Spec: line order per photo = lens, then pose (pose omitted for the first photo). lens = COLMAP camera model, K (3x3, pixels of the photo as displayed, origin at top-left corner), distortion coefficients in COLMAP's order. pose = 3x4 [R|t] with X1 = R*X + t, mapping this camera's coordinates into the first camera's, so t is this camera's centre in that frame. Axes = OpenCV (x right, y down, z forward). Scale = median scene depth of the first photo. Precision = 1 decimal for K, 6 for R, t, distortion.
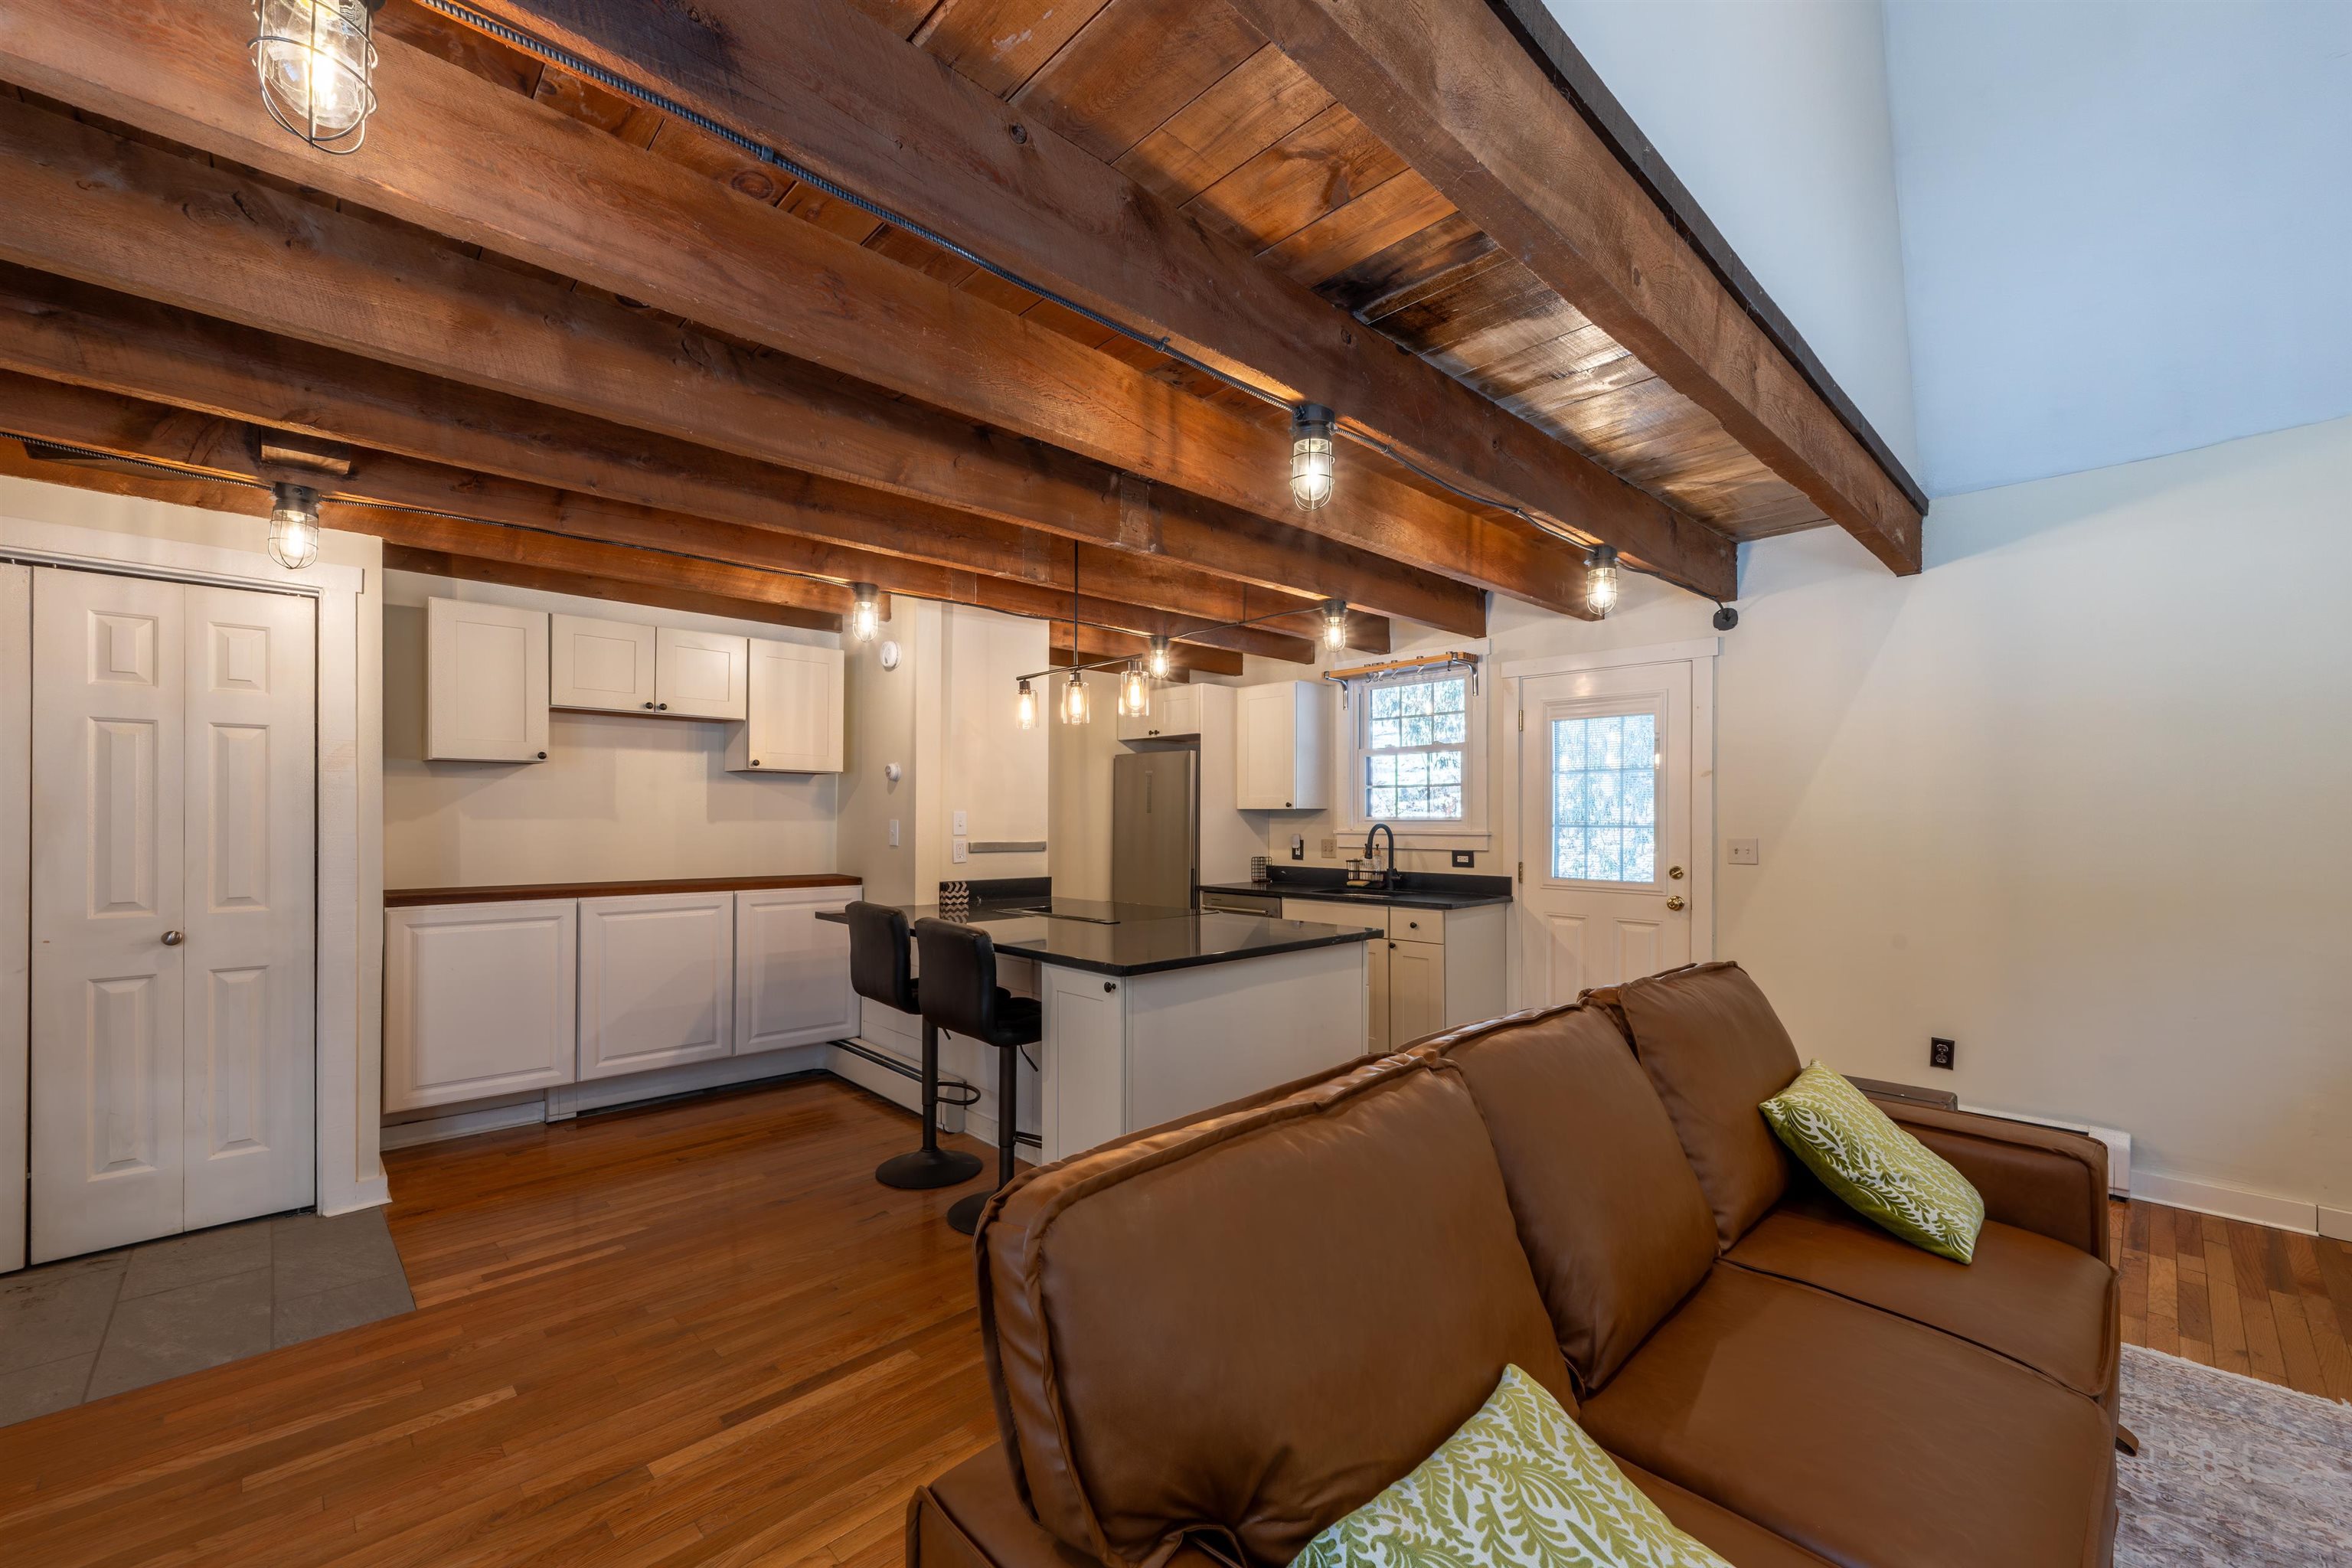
lens RADIAL K [[919.3, 0, 1173.9], [0, 919.3, 809.9], [0, 0, 1]] dist [-0.003935, 0.000160]
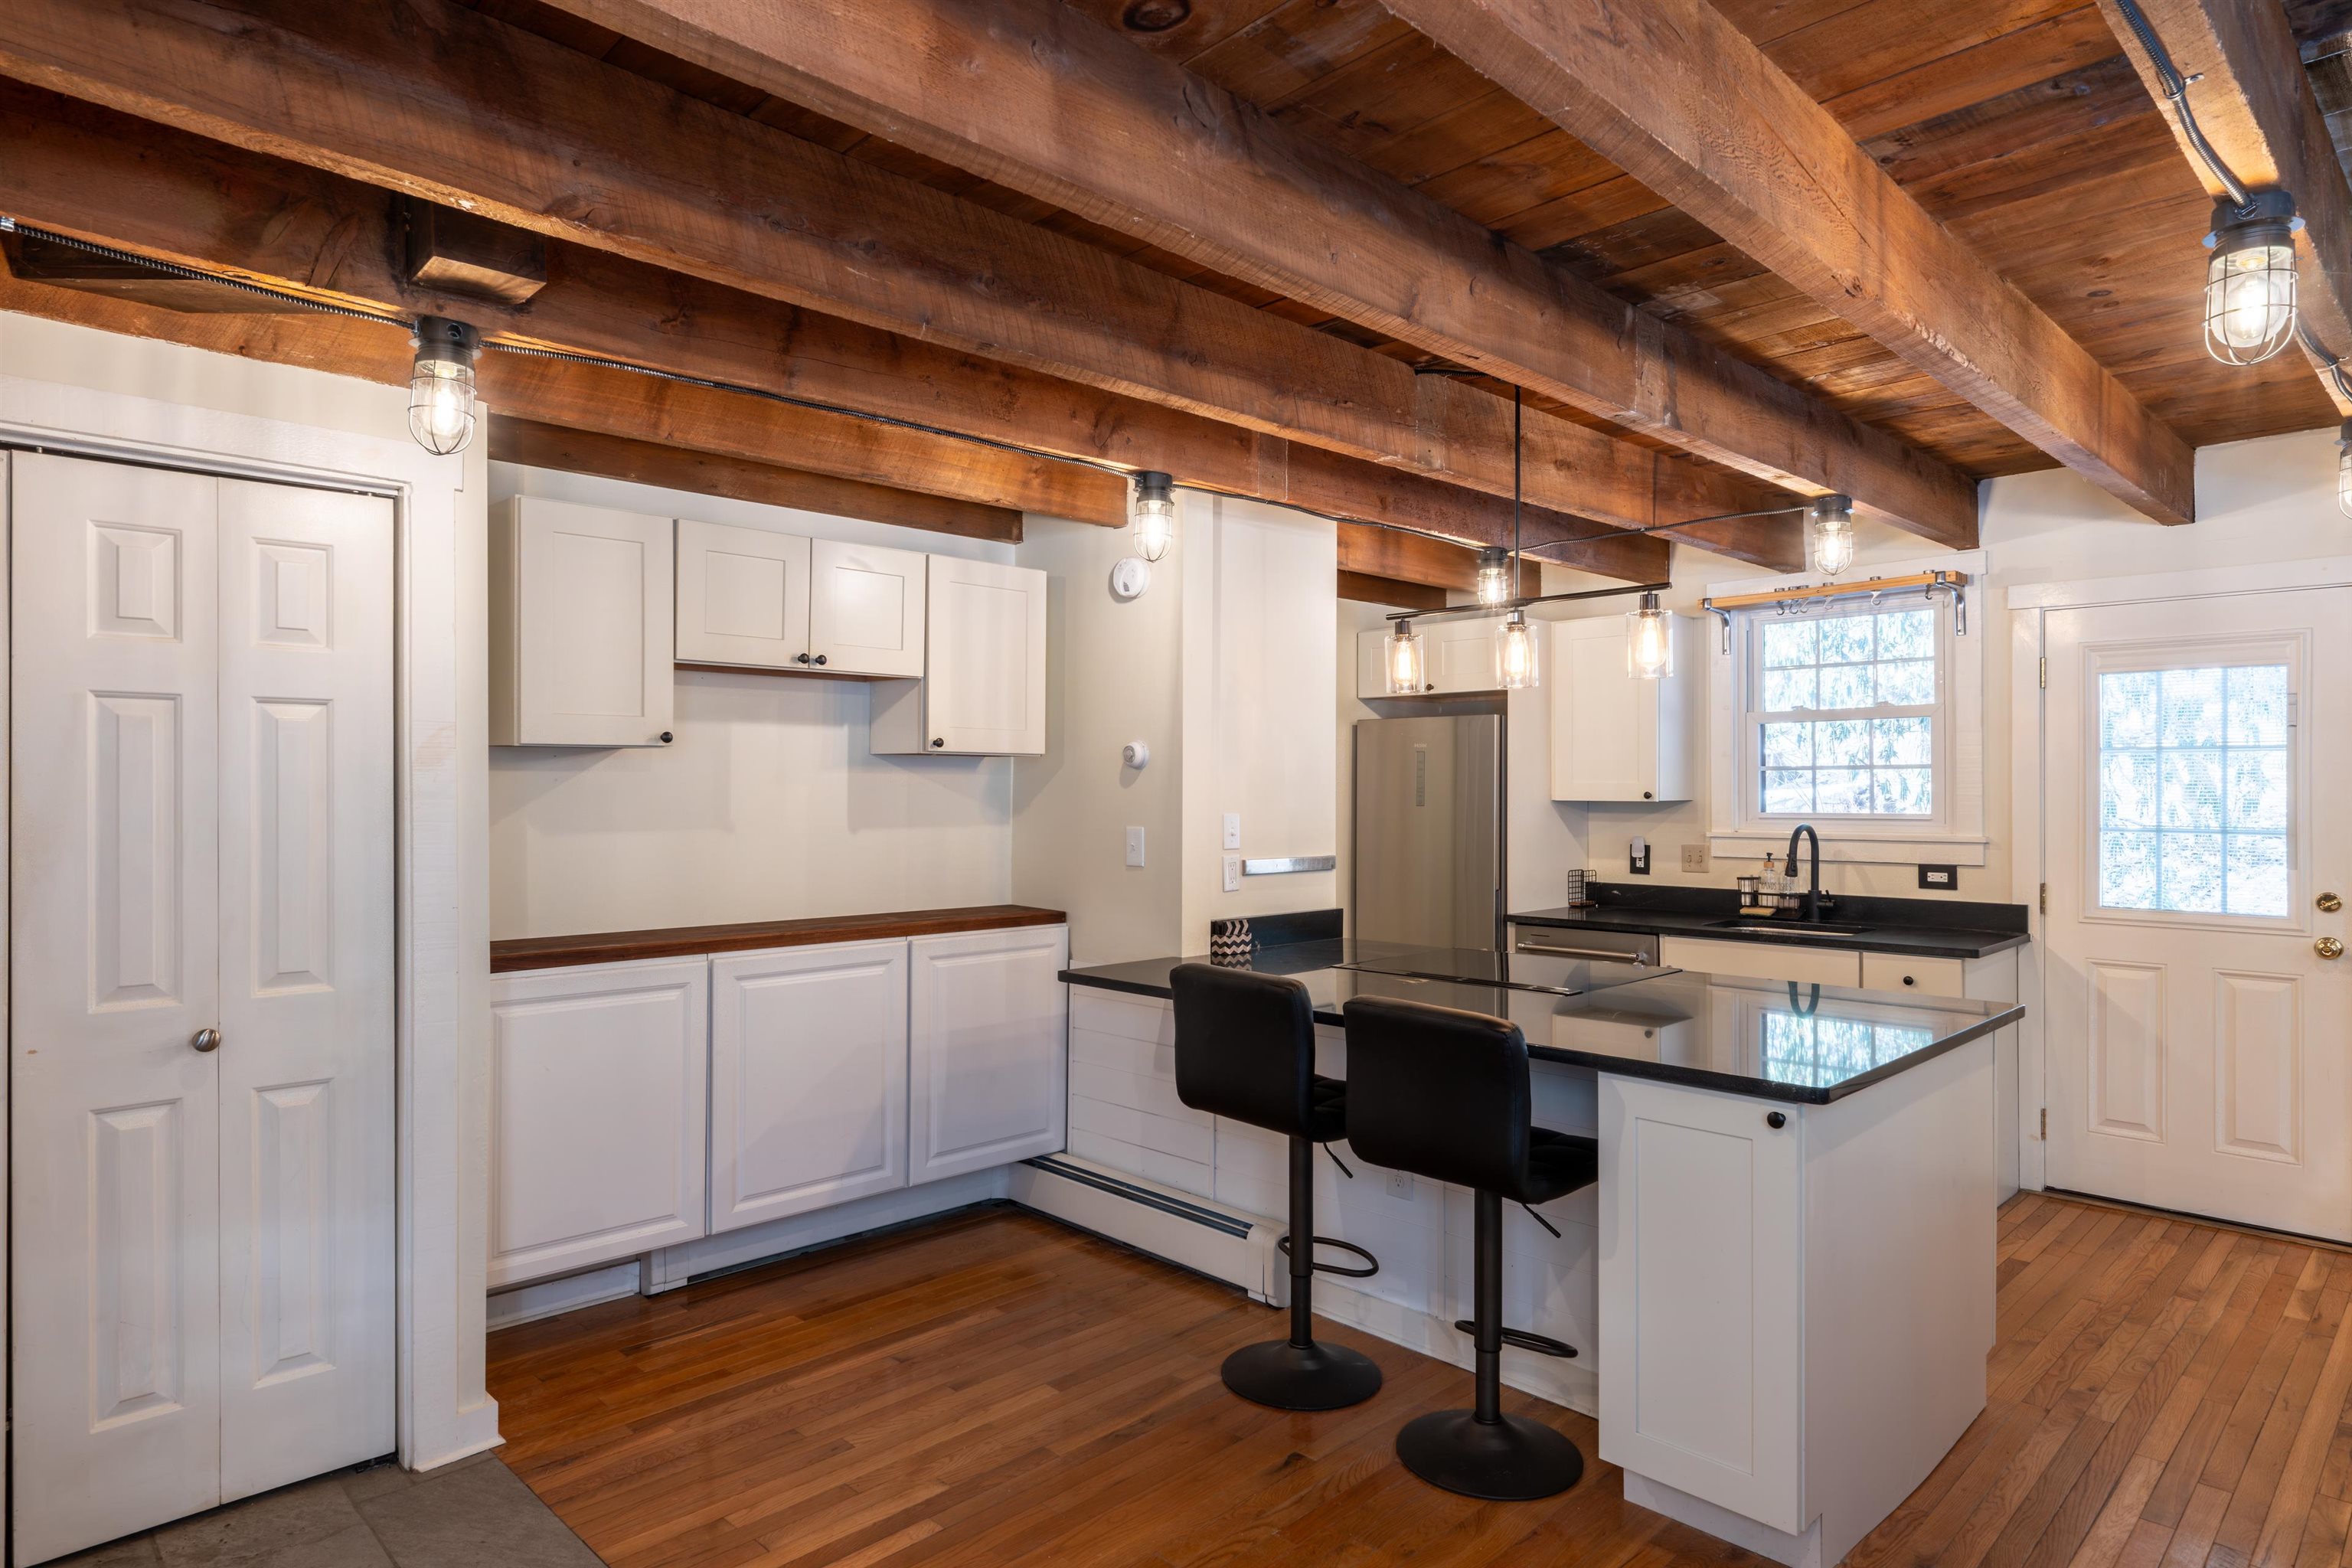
lens RADIAL K [[1286.5, 0, 1178.8], [0, 1286.5, 776.2], [0, 0, 1]] dist [0.000501, -0.002538]
pose [[0.999939, -0.004001, 0.010292, -0.298456], [0.004008, 0.999992, -0.000679, -0.026255], [-0.010289, 0.000721, 0.999947, 0.074576]]
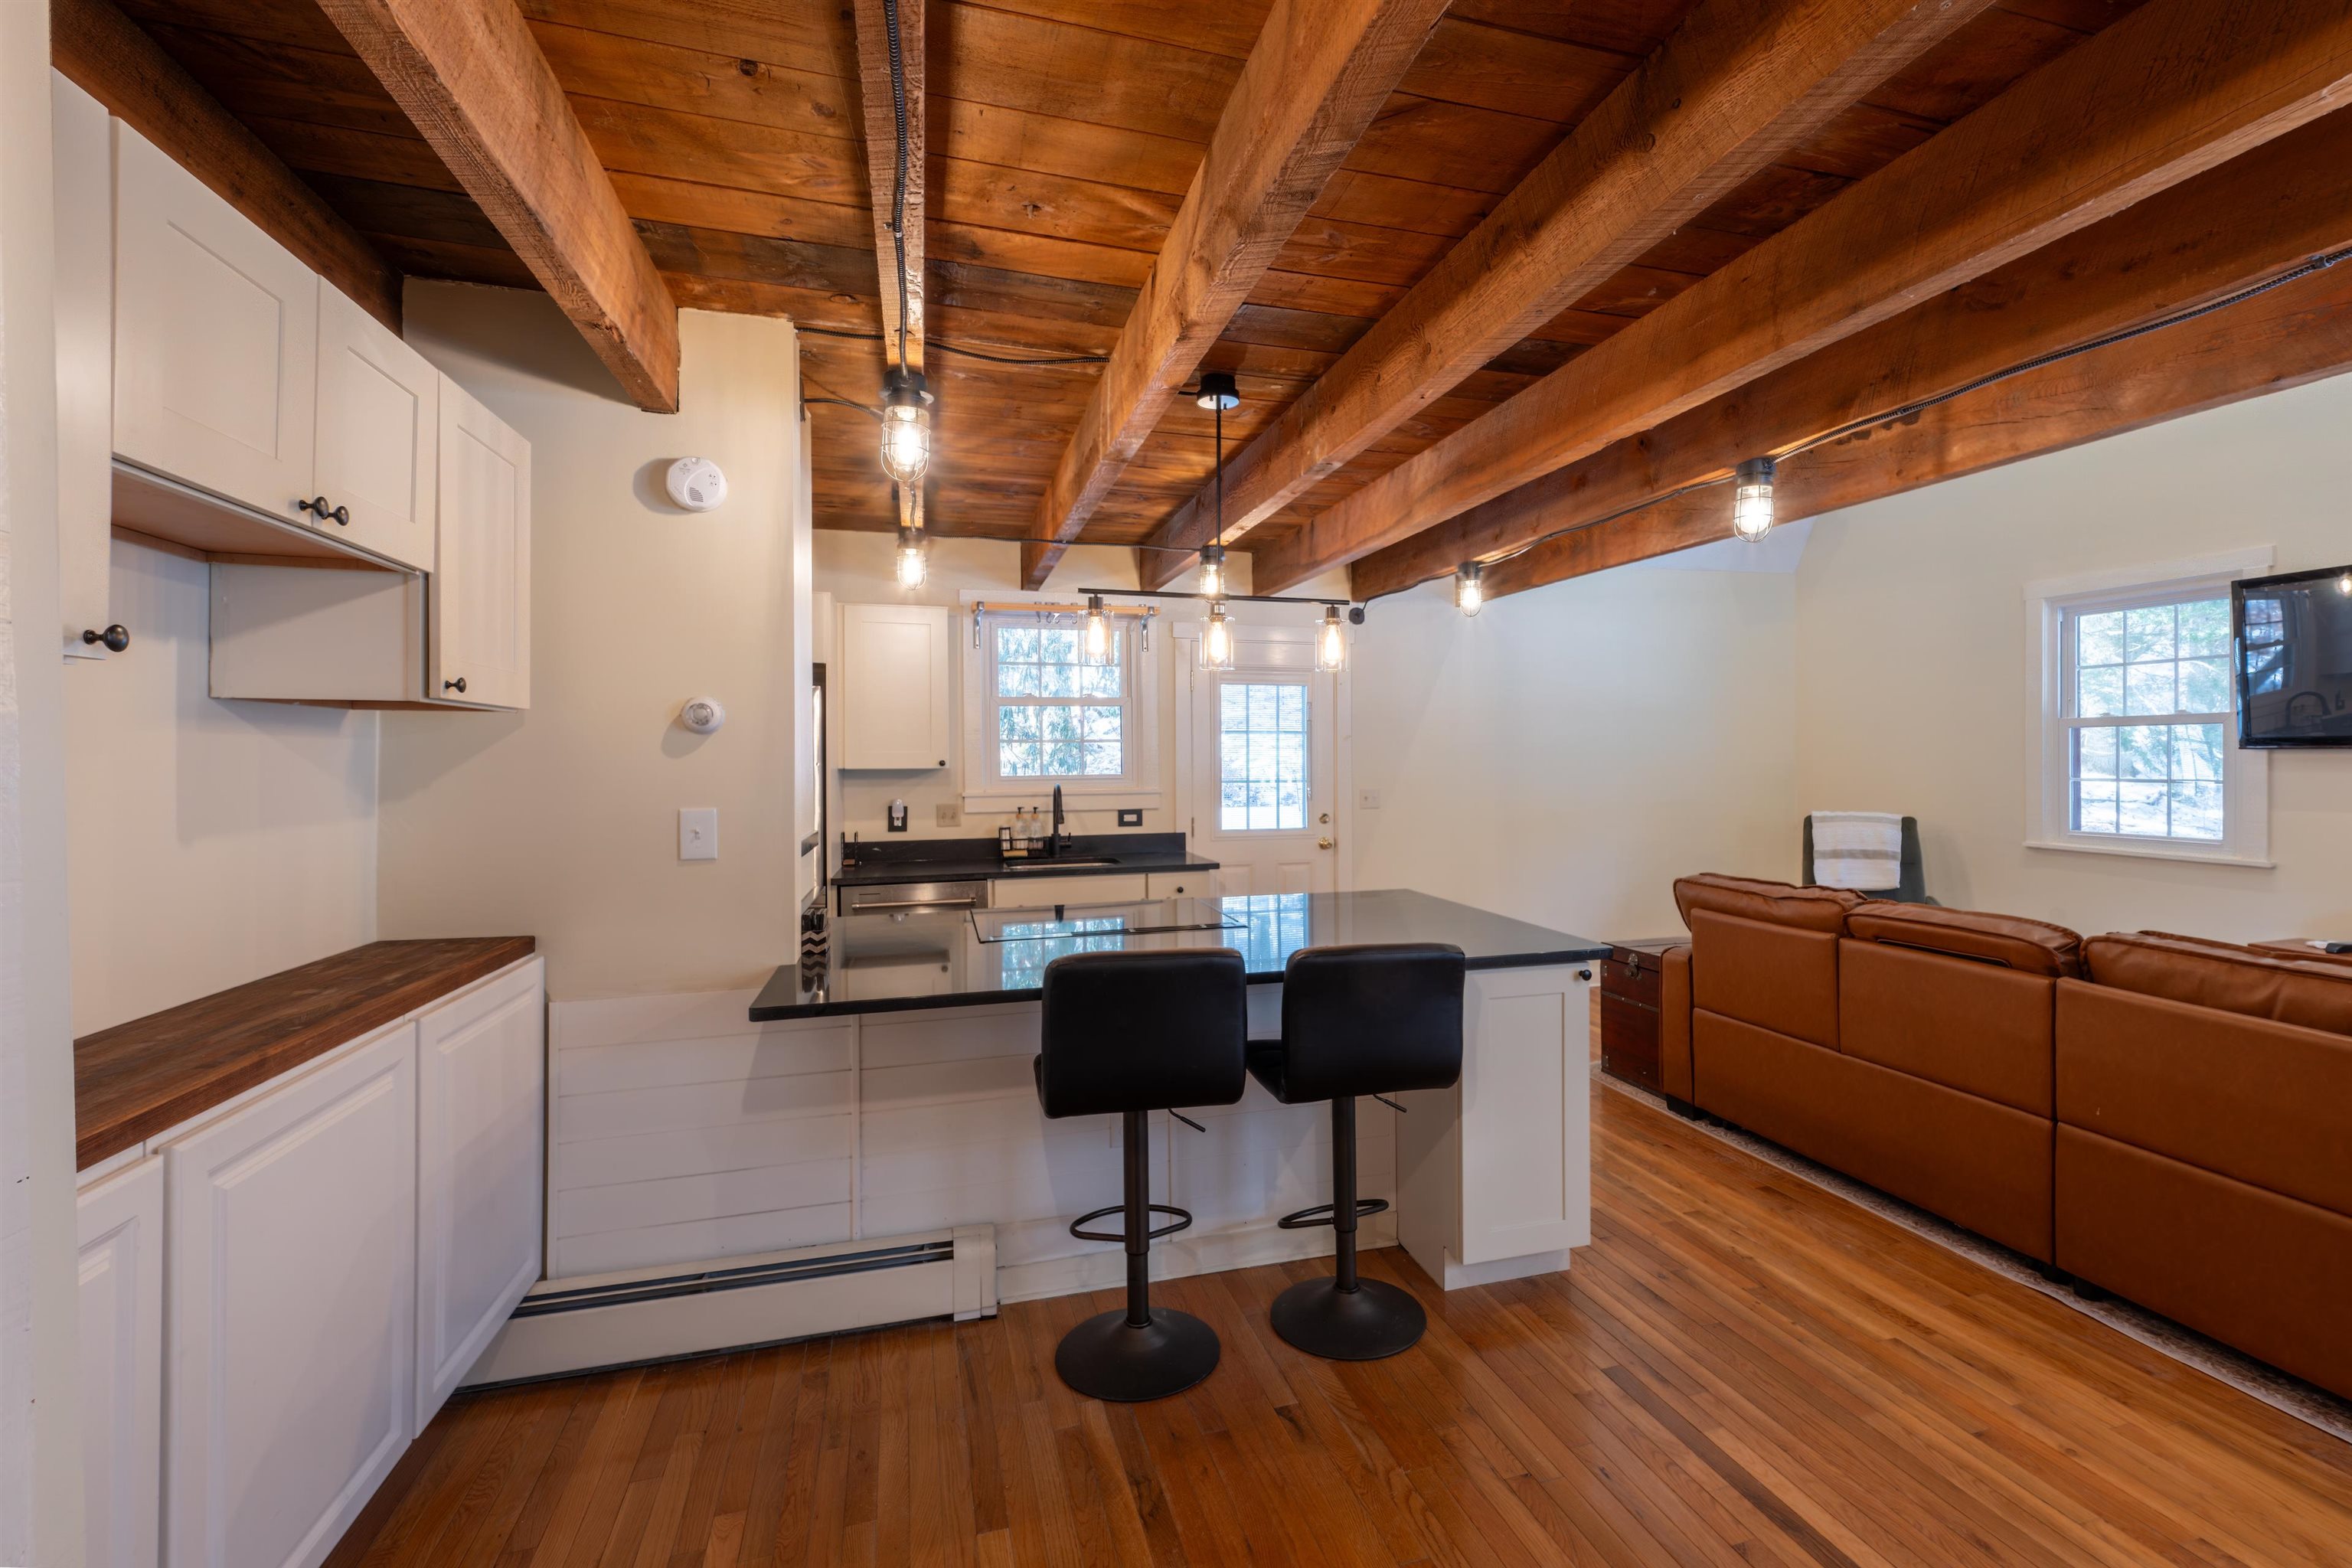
lens RADIAL K [[1035.2, 0, 1171.3], [0, 1035.2, 771.3], [0, 0, 1]] dist [0.035033, -0.000115]
pose [[0.490281, -0.021965, 0.871288, -0.719307], [0.002936, 0.999718, 0.023551, -0.023957], [-0.871560, -0.008989, 0.490207, 0.512571]]
